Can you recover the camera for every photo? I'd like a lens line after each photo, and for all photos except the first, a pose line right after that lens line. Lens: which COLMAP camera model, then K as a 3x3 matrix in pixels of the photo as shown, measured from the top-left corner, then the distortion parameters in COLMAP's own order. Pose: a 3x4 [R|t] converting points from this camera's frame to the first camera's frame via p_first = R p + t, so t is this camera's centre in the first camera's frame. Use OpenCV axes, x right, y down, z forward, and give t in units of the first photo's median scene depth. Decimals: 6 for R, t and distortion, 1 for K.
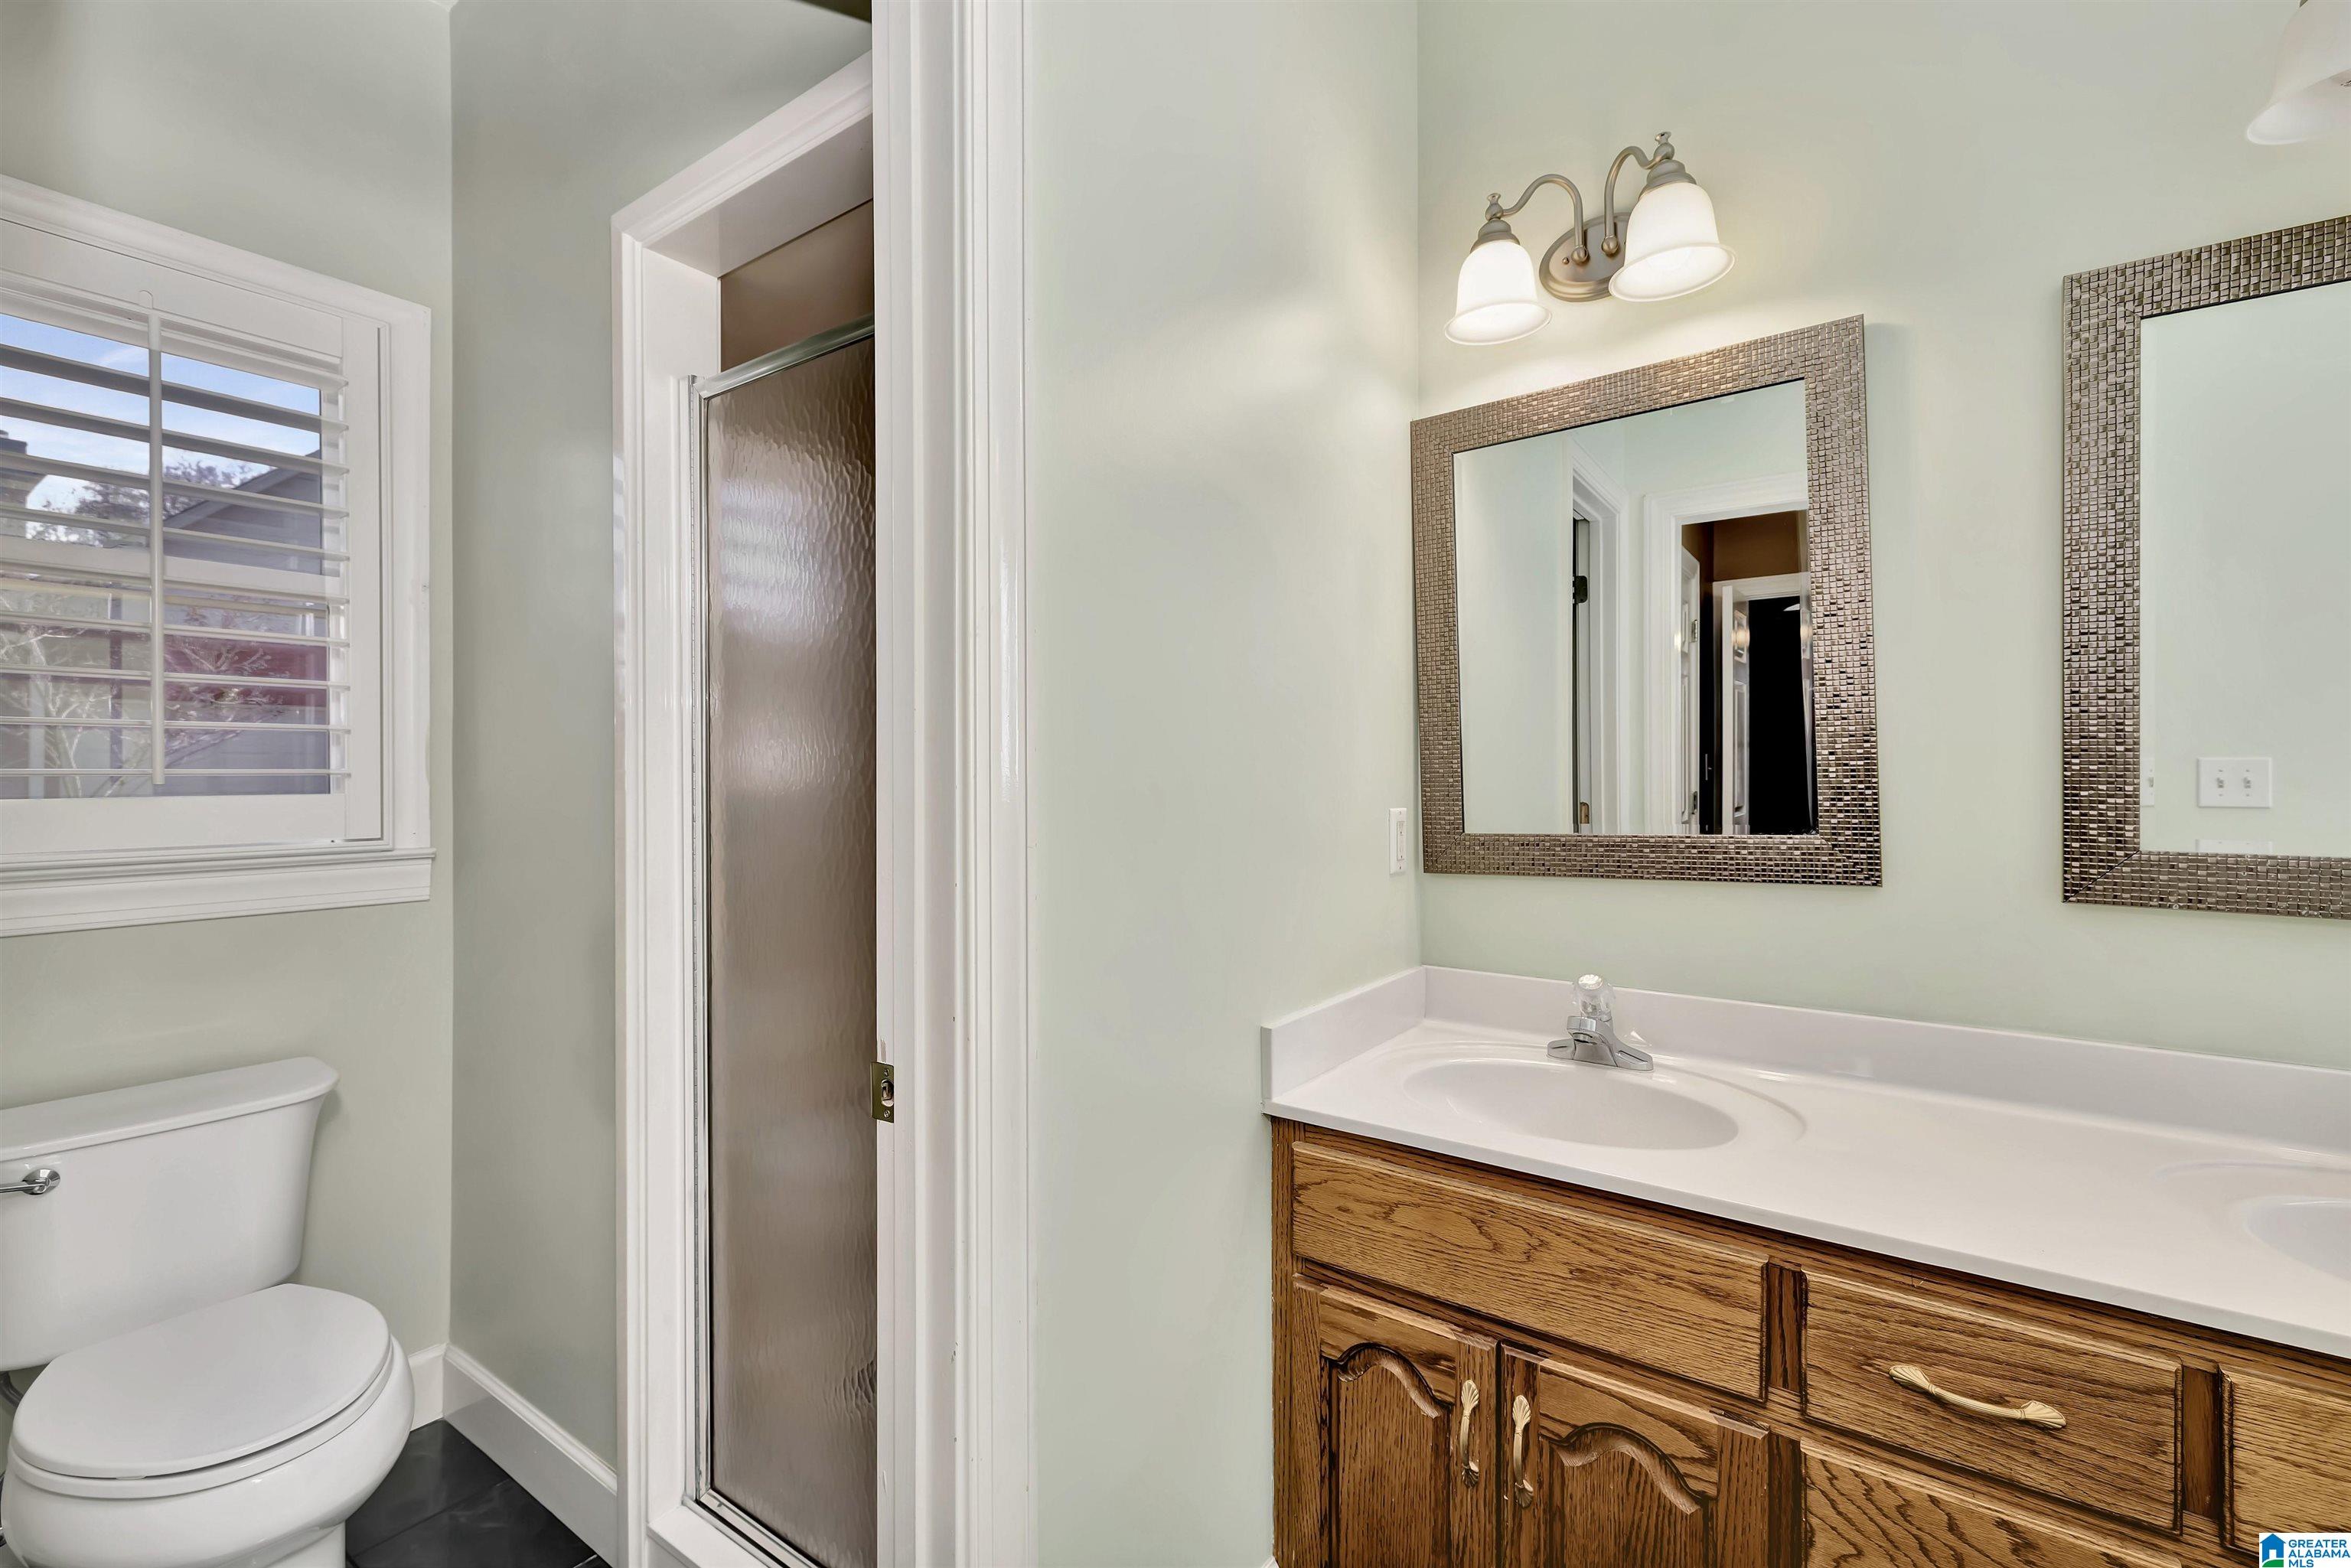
lens RADIAL K [[1028.1, 0, 1177.7], [0, 1028.1, 769.7], [0, 0, 1]] dist [-0.000425, -0.000383]
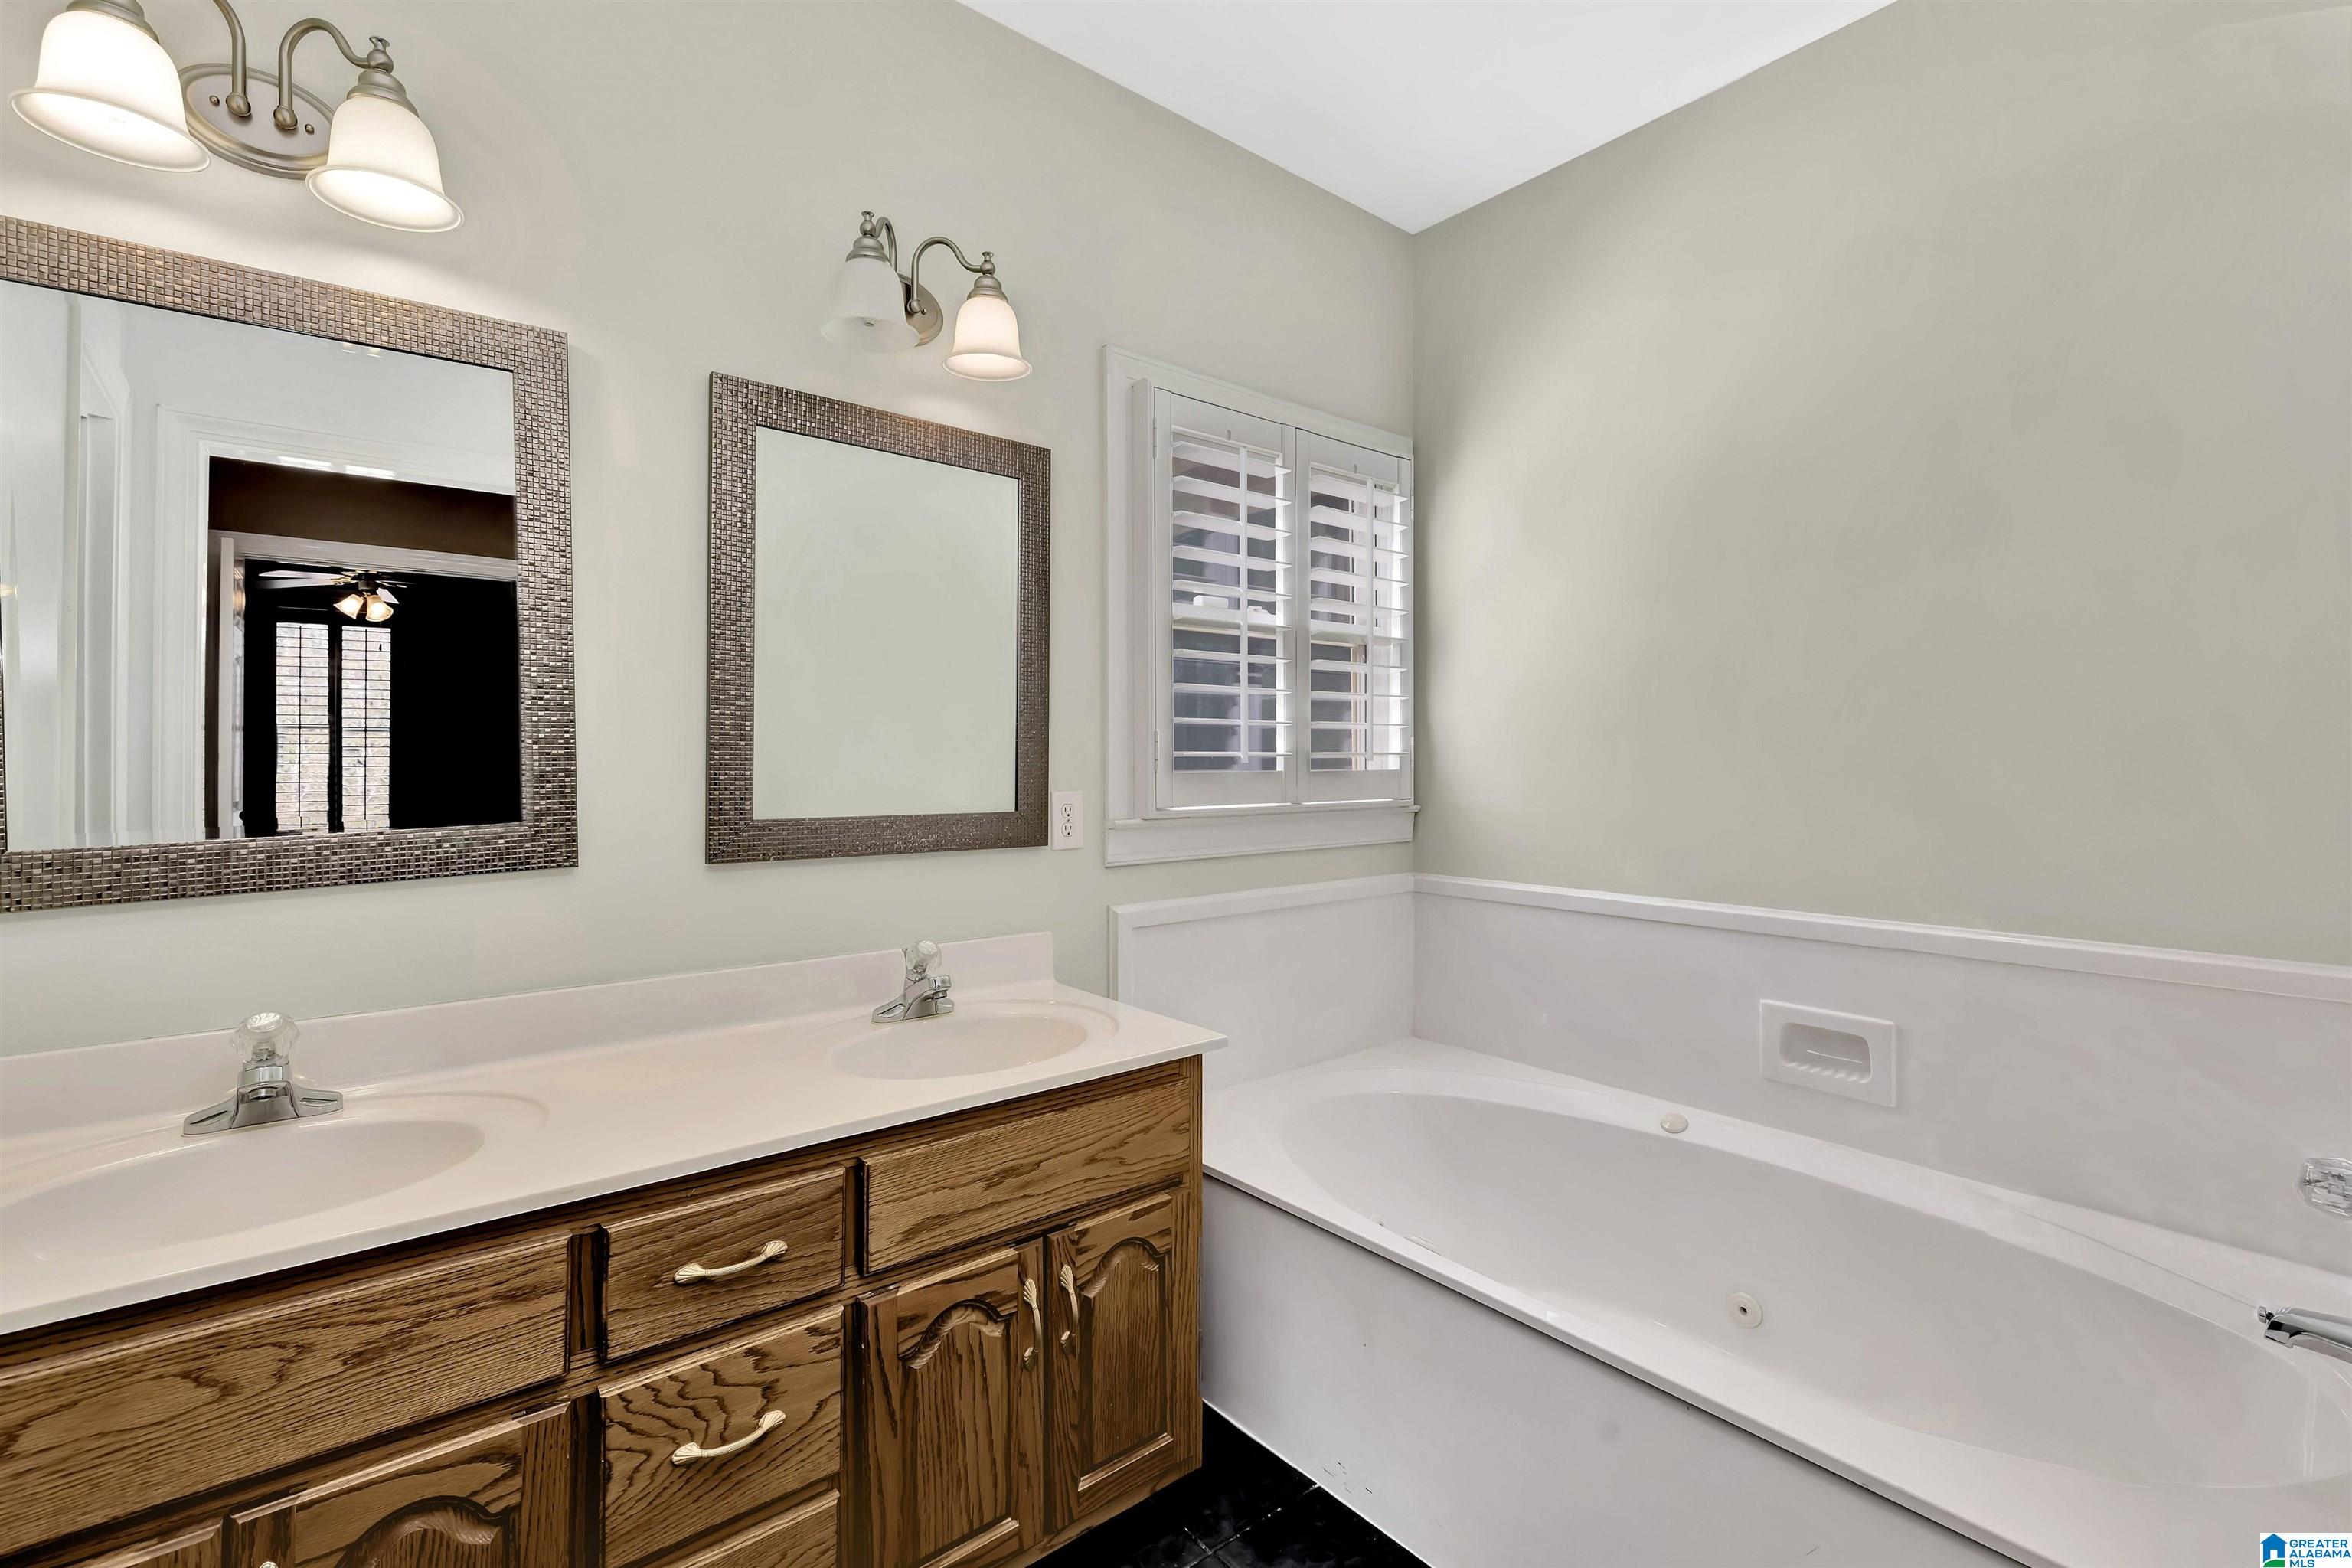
lens RADIAL K [[1010.6, 0, 1175.0], [0, 1010.6, 762.6], [0, 0, 1]] dist [-0.008019, 0.000298]
pose [[0.254583, 0.001982, 0.967049, -0.235027], [0.000215, 0.999998, -0.002106, 0.008232], [-0.967051, 0.000744, 0.254582, 0.153748]]
